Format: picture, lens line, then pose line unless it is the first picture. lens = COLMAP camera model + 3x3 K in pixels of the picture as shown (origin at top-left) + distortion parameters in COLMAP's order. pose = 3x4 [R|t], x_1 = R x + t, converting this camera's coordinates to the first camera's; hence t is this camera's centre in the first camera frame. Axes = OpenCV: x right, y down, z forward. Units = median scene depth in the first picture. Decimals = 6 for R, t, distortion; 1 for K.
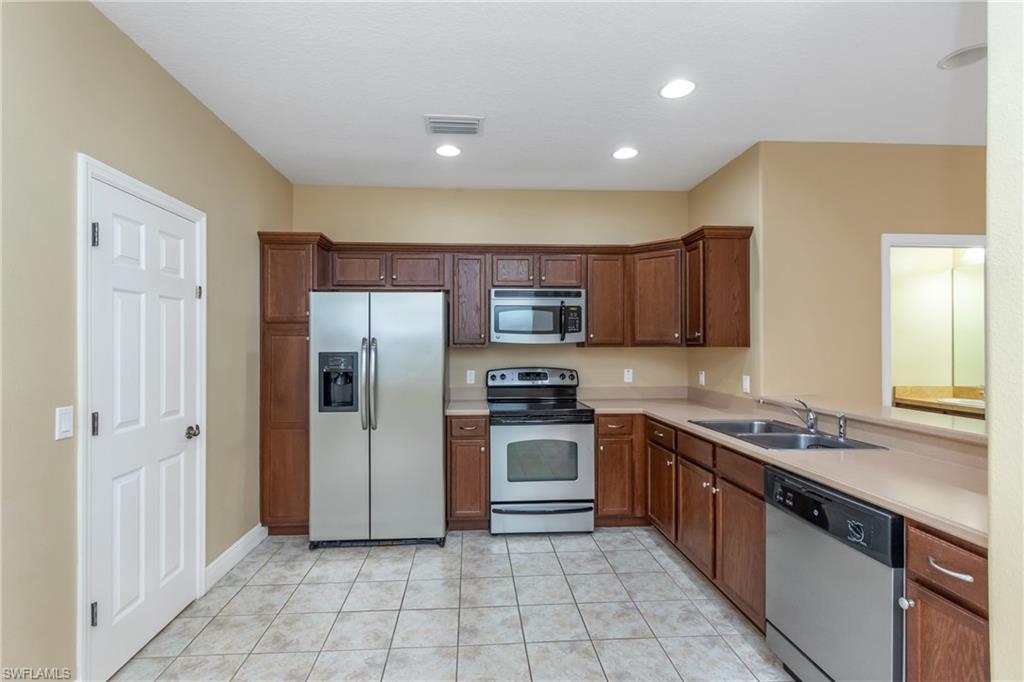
lens RADIAL K [[480.8, 0, 490.9], [0, 480.8, 342.8], [0, 0, 1]] dist [0.007710, -0.002458]
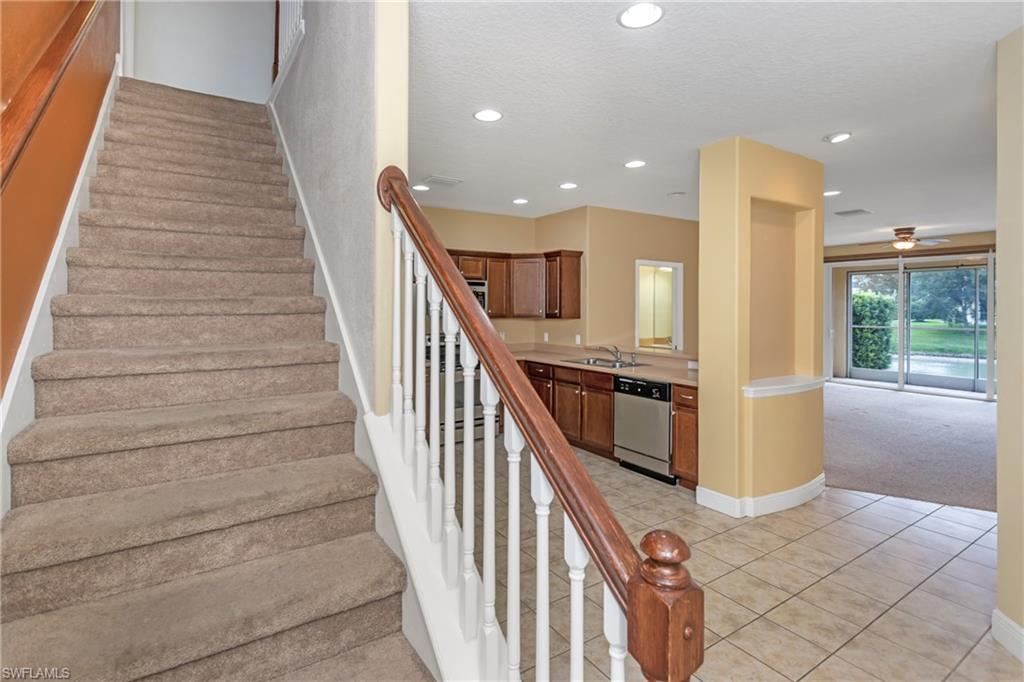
lens RADIAL K [[480.8, 0, 494.3], [0, 480.8, 313.1], [0, 0, 1]] dist [0.007710, -0.002458]
pose [[0.875062, -0.002937, 0.484003, -0.605010], [-0.005163, 0.999868, 0.015400, -0.037713], [-0.483984, -0.015975, 0.874931, -0.404166]]
